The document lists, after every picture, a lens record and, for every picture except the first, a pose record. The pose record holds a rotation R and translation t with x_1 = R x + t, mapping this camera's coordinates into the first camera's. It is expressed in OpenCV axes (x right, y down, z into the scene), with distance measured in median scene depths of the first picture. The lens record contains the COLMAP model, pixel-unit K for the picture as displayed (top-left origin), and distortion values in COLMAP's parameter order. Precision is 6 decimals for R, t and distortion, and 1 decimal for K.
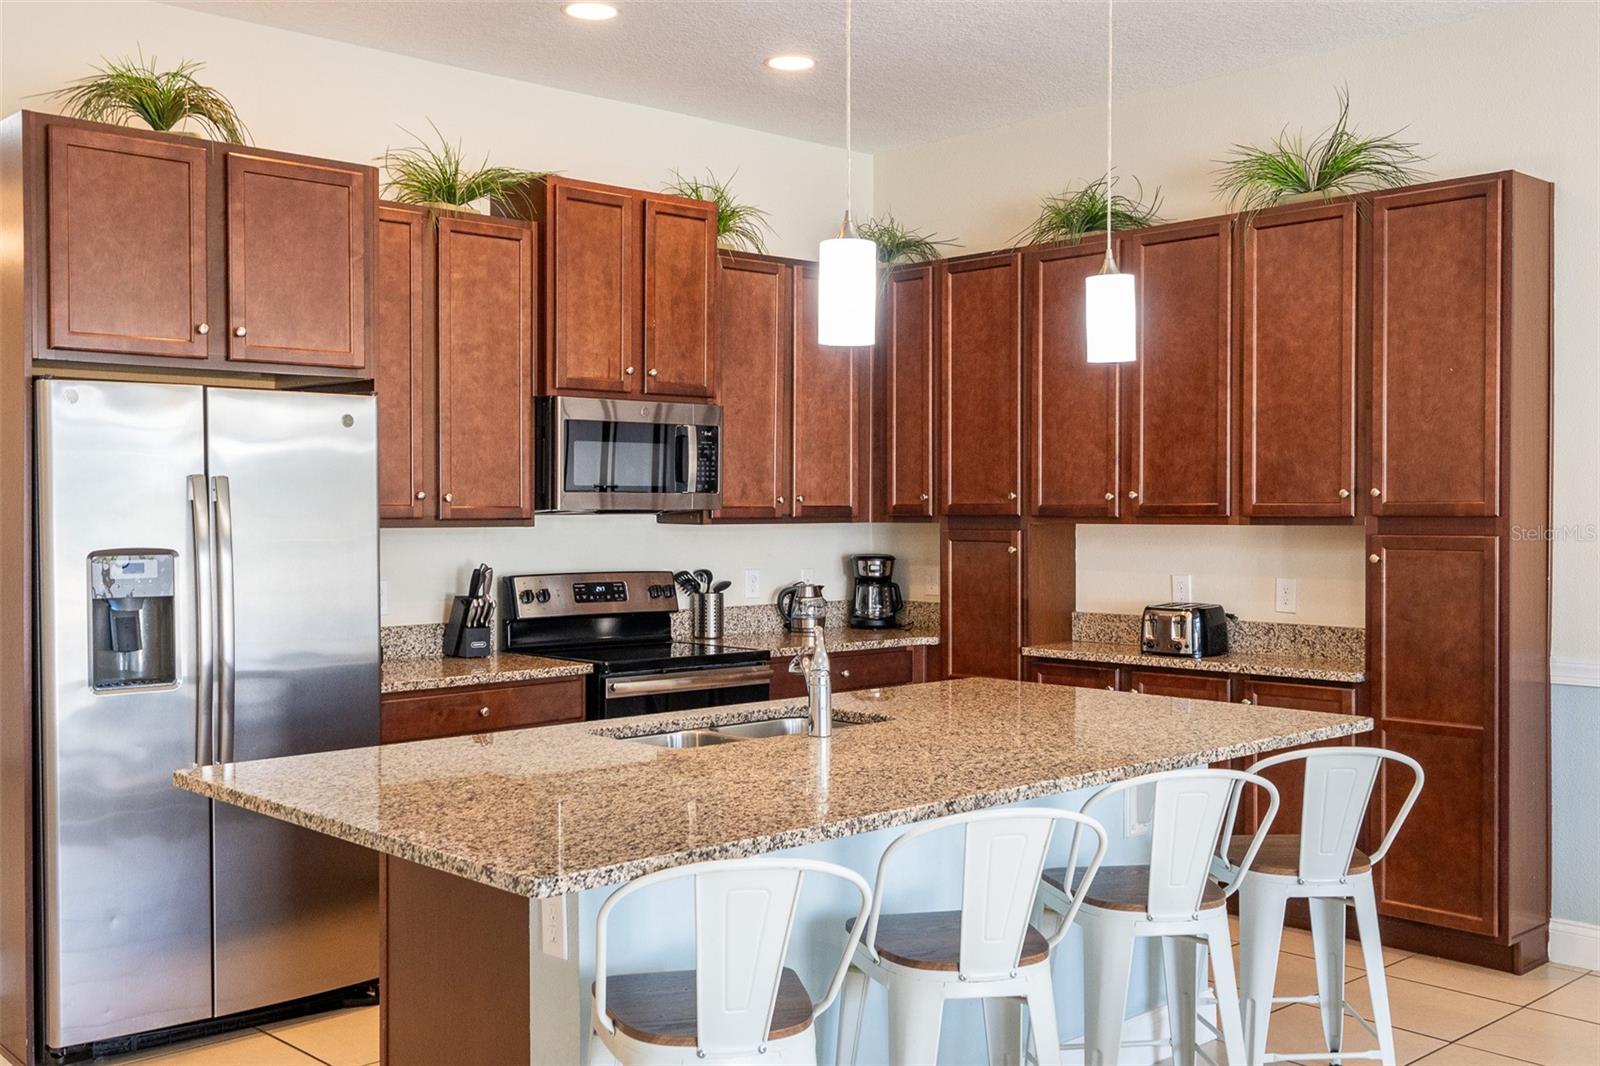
lens RADIAL K [[1593.5, 0, 799.1], [0, 1593.5, 536.8], [0, 0, 1]] dist [-0.004098, 0.000000]
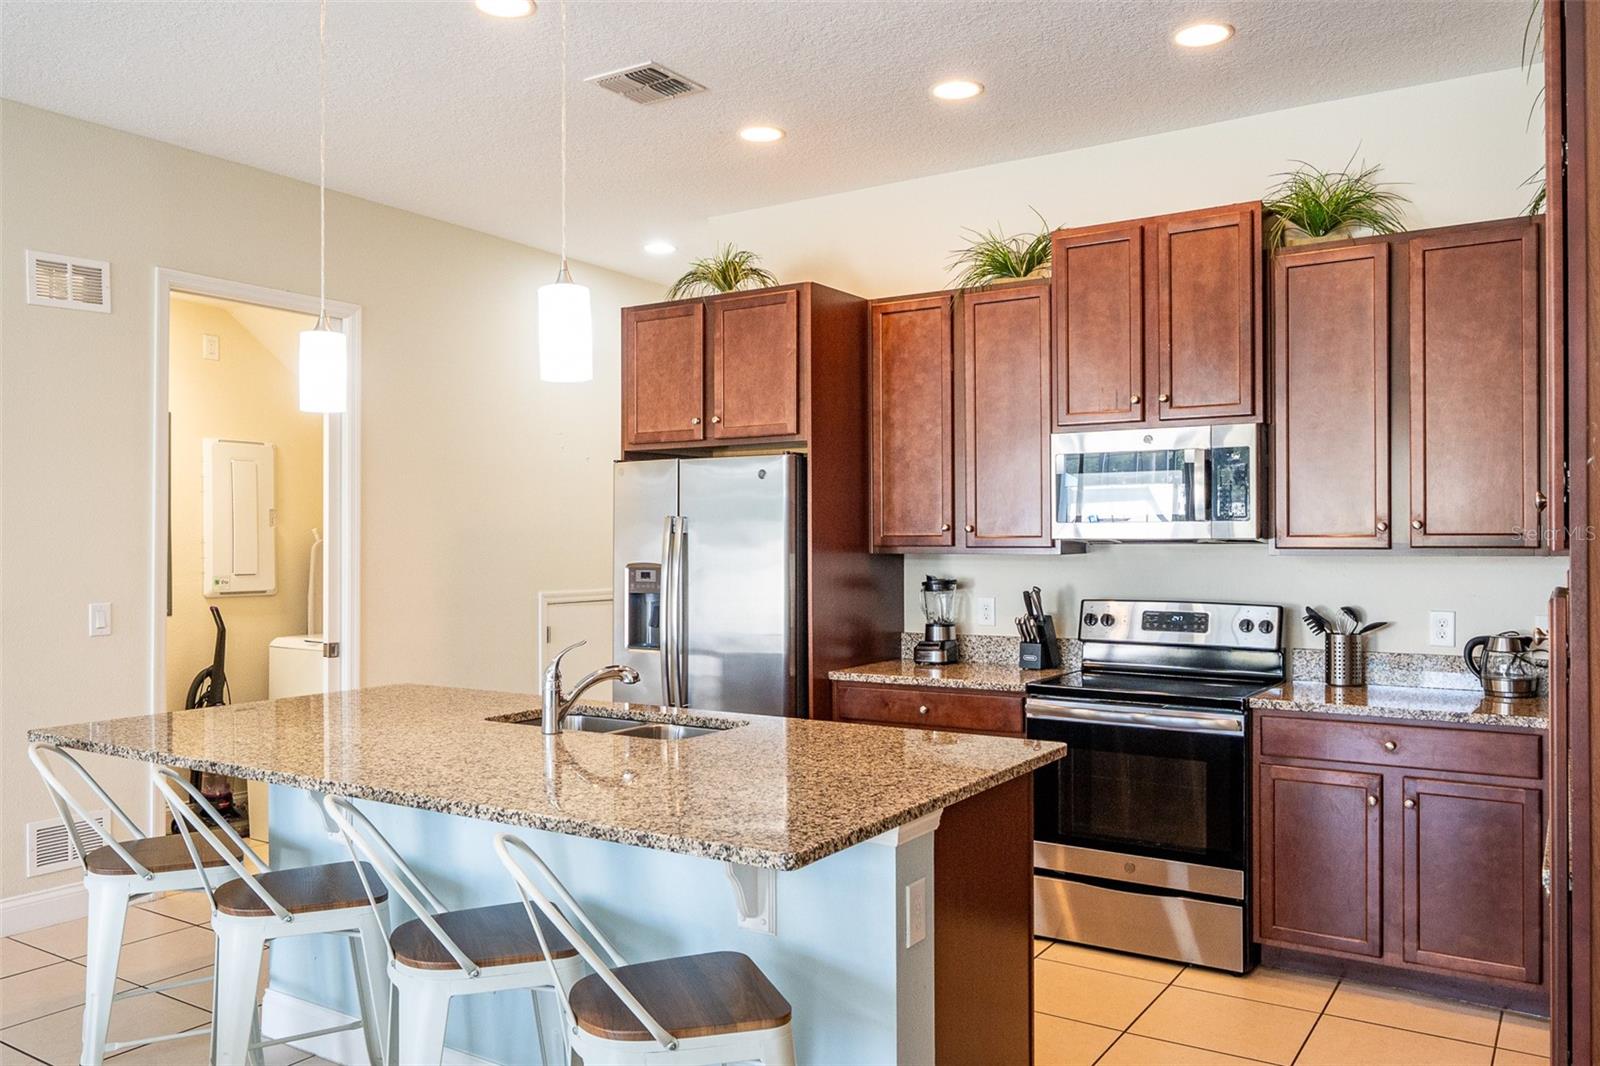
lens RADIAL K [[1226.9, 0, 797.4], [0, 1226.9, 531.8], [0, 0, 1]] dist [0.002292, -0.000600]
pose [[0.239109, -0.007503, -0.970964, 0.592055], [-0.016285, 0.999799, -0.011736, -0.008978], [0.970856, 0.018619, 0.238939, 0.611802]]
